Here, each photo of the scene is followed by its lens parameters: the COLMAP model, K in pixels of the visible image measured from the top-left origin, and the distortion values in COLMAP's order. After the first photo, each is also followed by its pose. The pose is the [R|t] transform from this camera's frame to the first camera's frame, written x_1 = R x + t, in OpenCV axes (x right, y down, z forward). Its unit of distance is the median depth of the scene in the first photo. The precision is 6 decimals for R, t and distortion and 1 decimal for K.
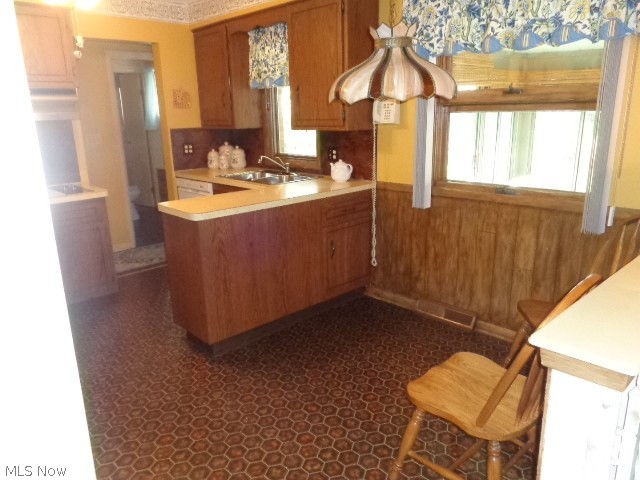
lens RADIAL K [[478.0, 0, 321.0], [0, 478.0, 239.2], [0, 0, 1]] dist [-0.007041, 0.003091]
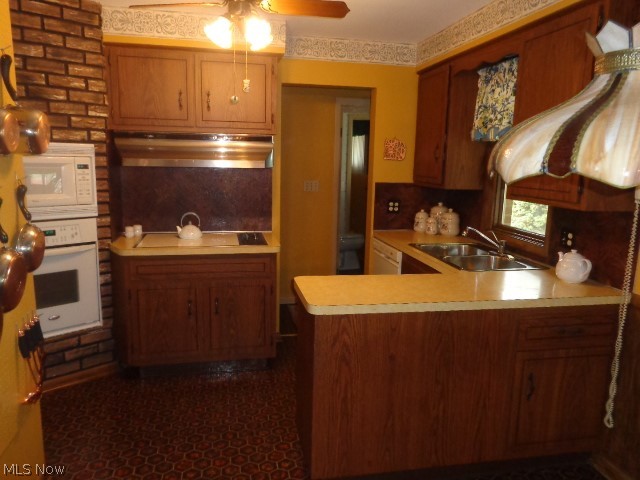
lens RADIAL K [[478.0, 0, 321.0], [0, 478.0, 239.2], [0, 0, 1]] dist [-0.007041, 0.003091]
pose [[0.843278, 0.134940, -0.520263, 0.077937], [-0.182404, 0.982375, -0.040855, -0.080736], [0.505580, 0.129350, 0.853028, 0.230488]]
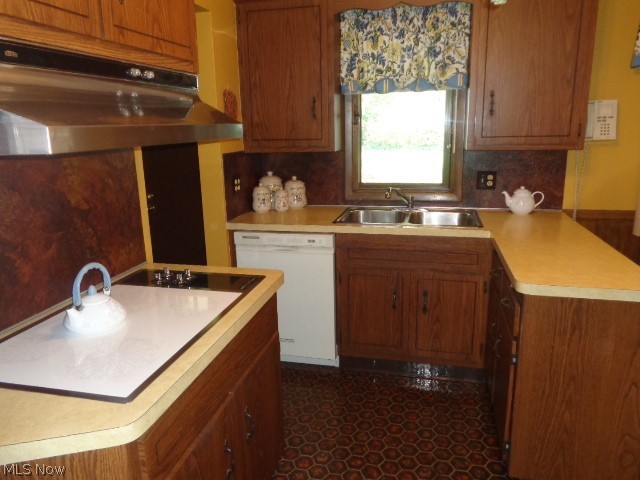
lens RADIAL K [[491.5, 0, 319.4], [0, 491.5, 242.0], [0, 0, 1]] dist [0.003700, 0.003272]
pose [[0.837914, -0.122675, 0.531838, -0.611910], [0.141444, 0.989931, 0.005494, -0.114433], [-0.527157, 0.070622, 0.846828, 0.443815]]
